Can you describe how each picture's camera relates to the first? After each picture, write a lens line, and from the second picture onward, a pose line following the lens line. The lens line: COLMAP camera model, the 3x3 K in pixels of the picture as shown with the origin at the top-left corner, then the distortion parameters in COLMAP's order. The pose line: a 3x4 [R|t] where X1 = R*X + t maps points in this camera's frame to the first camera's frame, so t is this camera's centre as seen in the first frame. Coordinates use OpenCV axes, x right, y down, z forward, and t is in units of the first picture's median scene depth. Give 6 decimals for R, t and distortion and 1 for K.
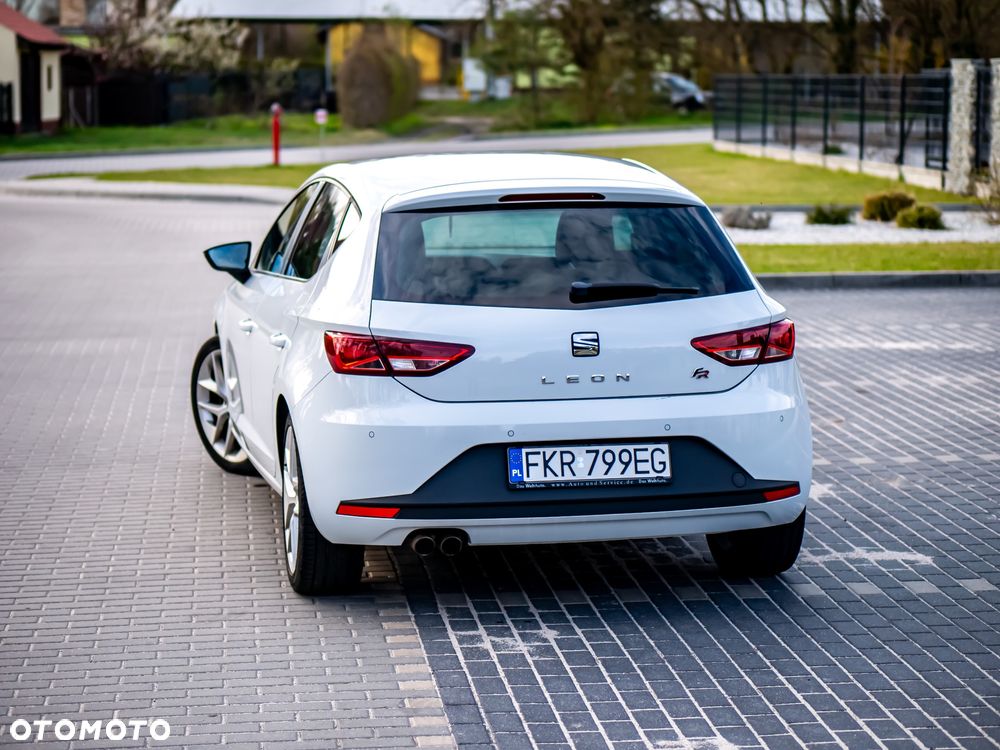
lens RADIAL K [[2518.1, 0, 500.0], [0, 2518.1, 375.0], [0, 0, 1]] dist [-0.058543, 0.226496]
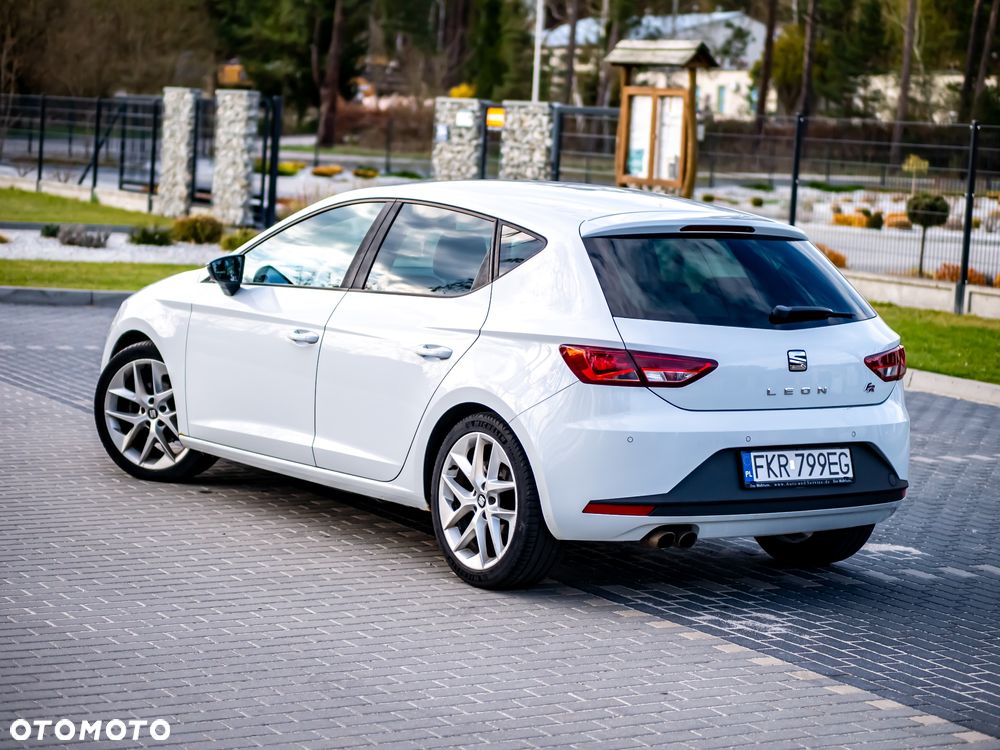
lens RADIAL K [[2518.1, 0, 500.0], [0, 2518.1, 375.0], [0, 0, 1]] dist [-0.058543, 0.226496]
pose [[0.908752, 0.013668, 0.417112, -0.555791], [-0.010382, 0.999895, -0.010144, 0.007086], [-0.417207, 0.004888, 0.908798, 0.024259]]
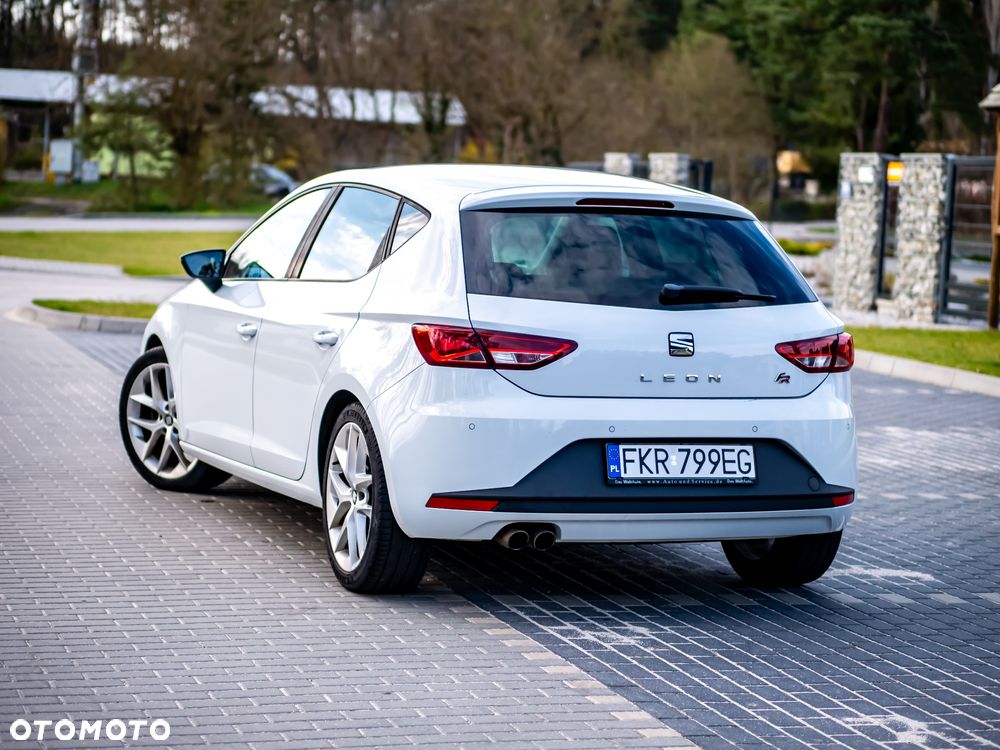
lens RADIAL K [[2518.1, 0, 500.0], [0, 2518.1, 375.0], [0, 0, 1]] dist [-0.058543, 0.226496]
pose [[0.982063, 0.035272, 0.185224, -0.223400], [-0.027715, 0.998681, -0.043230, 0.045627], [-0.186505, 0.037321, 0.981745, 0.016760]]
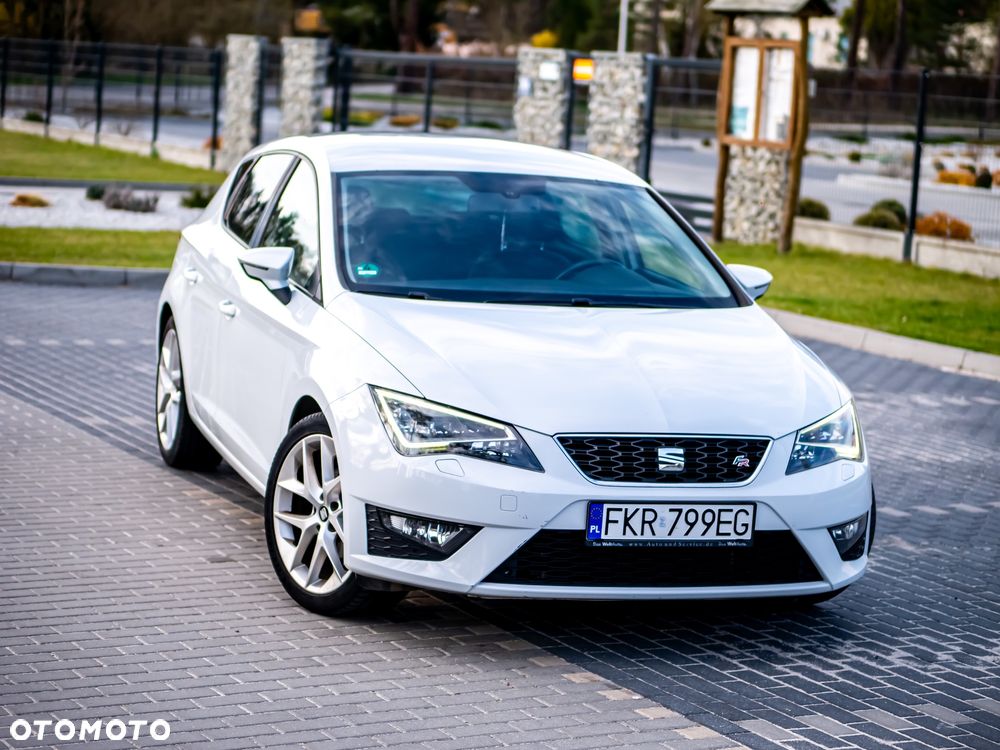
lens RADIAL K [[2518.1, 0, 500.0], [0, 2518.1, 375.0], [0, 0, 1]] dist [-0.058543, 0.226496]
pose [[0.921473, 0.011206, 0.388280, -0.437353], [-0.016970, 0.999791, 0.011421, -0.034915], [-0.388071, -0.017113, 0.921471, 0.302981]]
